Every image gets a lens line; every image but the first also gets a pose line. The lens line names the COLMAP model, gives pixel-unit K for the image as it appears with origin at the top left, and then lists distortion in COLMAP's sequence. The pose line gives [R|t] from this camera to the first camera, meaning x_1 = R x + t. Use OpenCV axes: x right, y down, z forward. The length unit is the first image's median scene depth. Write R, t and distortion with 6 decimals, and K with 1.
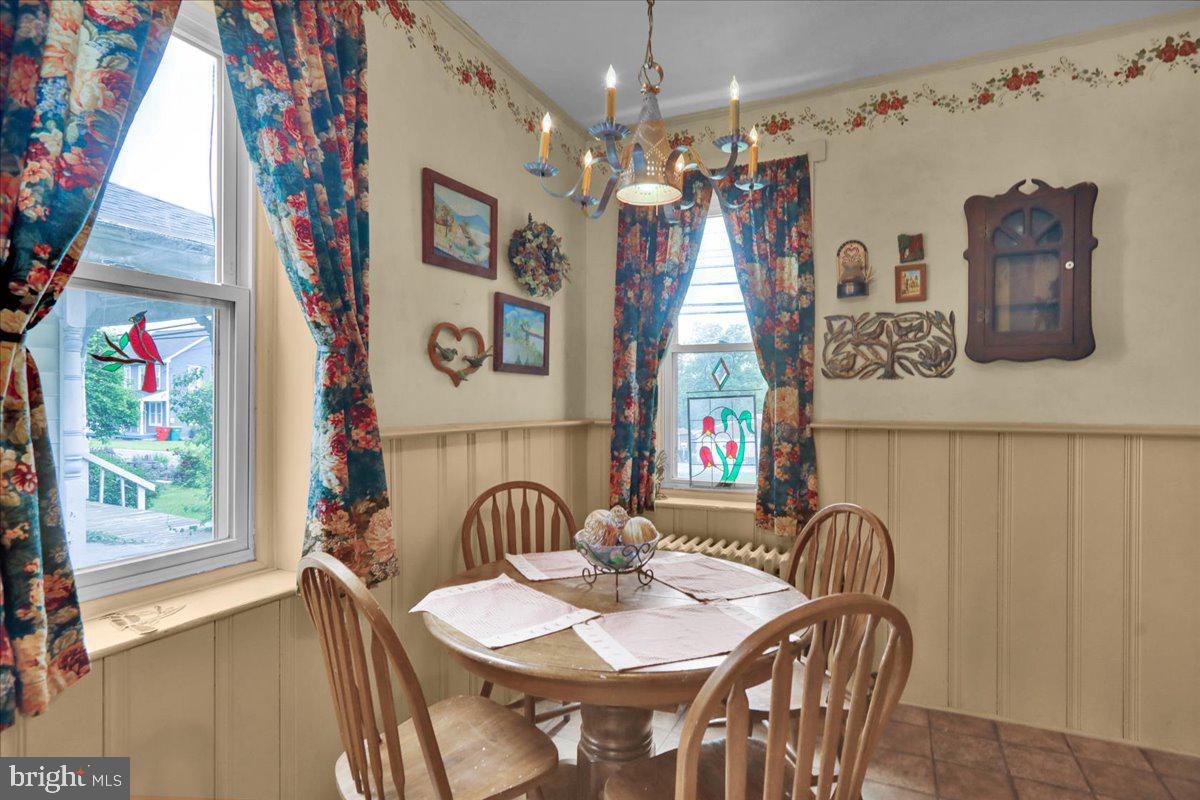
lens RADIAL K [[614.7, 0, 601.9], [0, 614.7, 401.5], [0, 0, 1]] dist [0.004092, 0.000548]
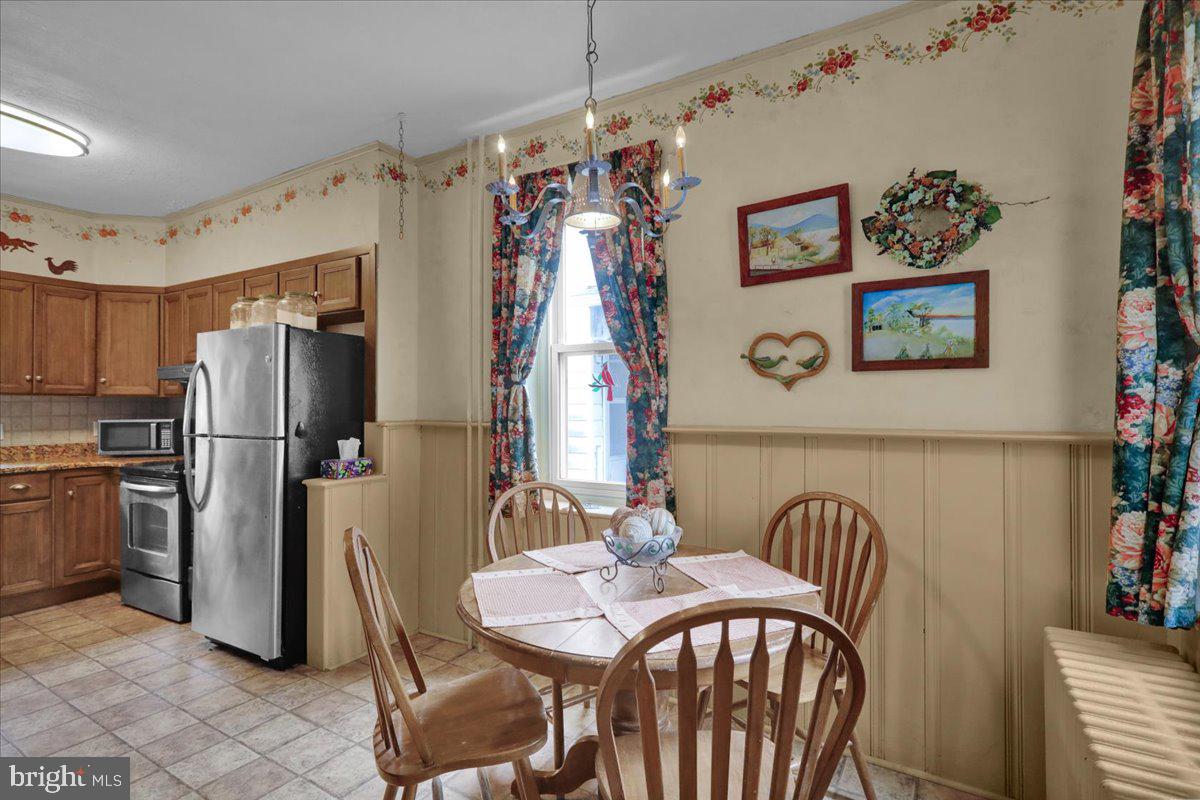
lens RADIAL K [[587.5, 0, 602.0], [0, 587.5, 399.4], [0, 0, 1]] dist [0.001784, 0.000453]
pose [[-0.108350, -0.010603, -0.994056, 0.694554], [0.001894, 0.999939, -0.010872, 0.000729], [0.994111, -0.003061, -0.108323, 0.694244]]
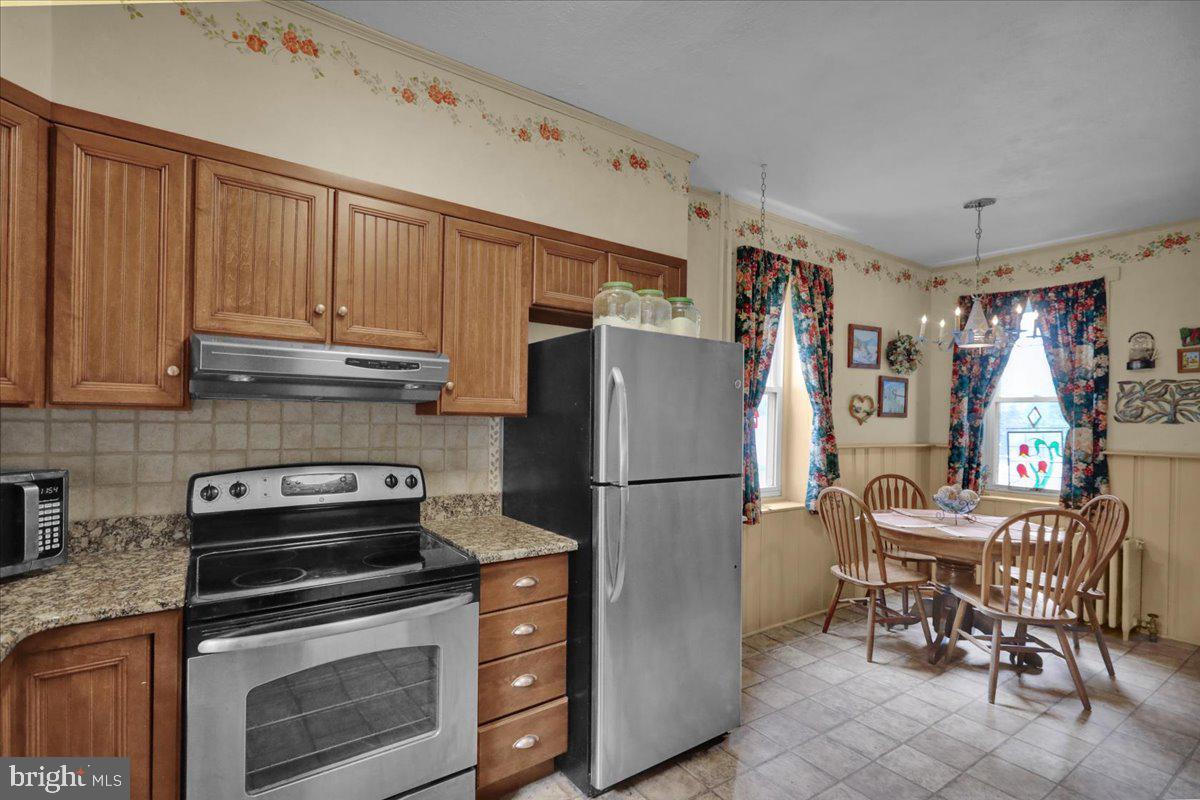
lens RADIAL K [[545.7, 0, 592.4], [0, 545.7, 420.1], [0, 0, 1]] dist [-0.000620, 0.001057]
pose [[0.856142, 0.013480, -0.516565, -0.055763], [-0.015440, 0.999881, 0.000503, -0.024829], [0.516510, 0.007545, 0.856248, -0.881239]]
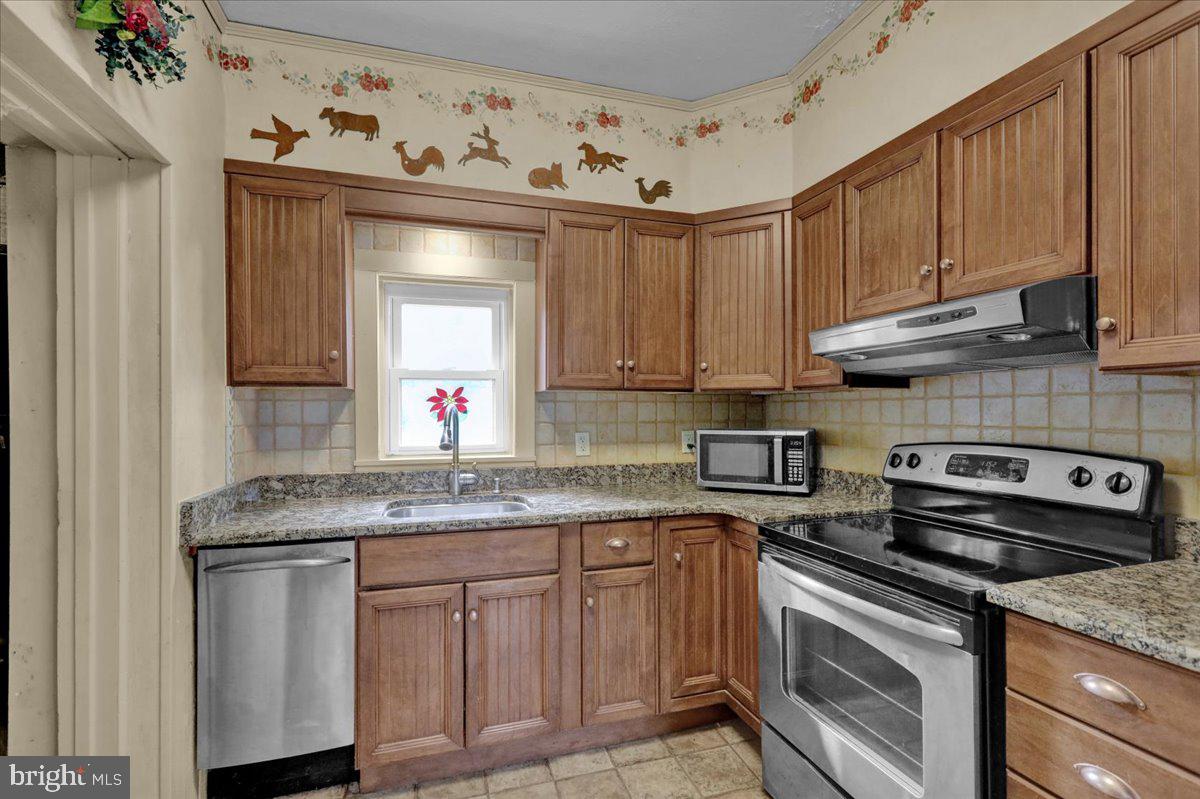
lens RADIAL K [[545.7, 0, 599.0], [0, 545.7, 409.5], [0, 0, 1]] dist [-0.000620, 0.001057]
pose [[-0.741574, -0.002678, -0.670865, -0.000362], [-0.001093, 0.999996, -0.002784, 0.004529], [0.670870, -0.001331, -0.741574, -0.264319]]
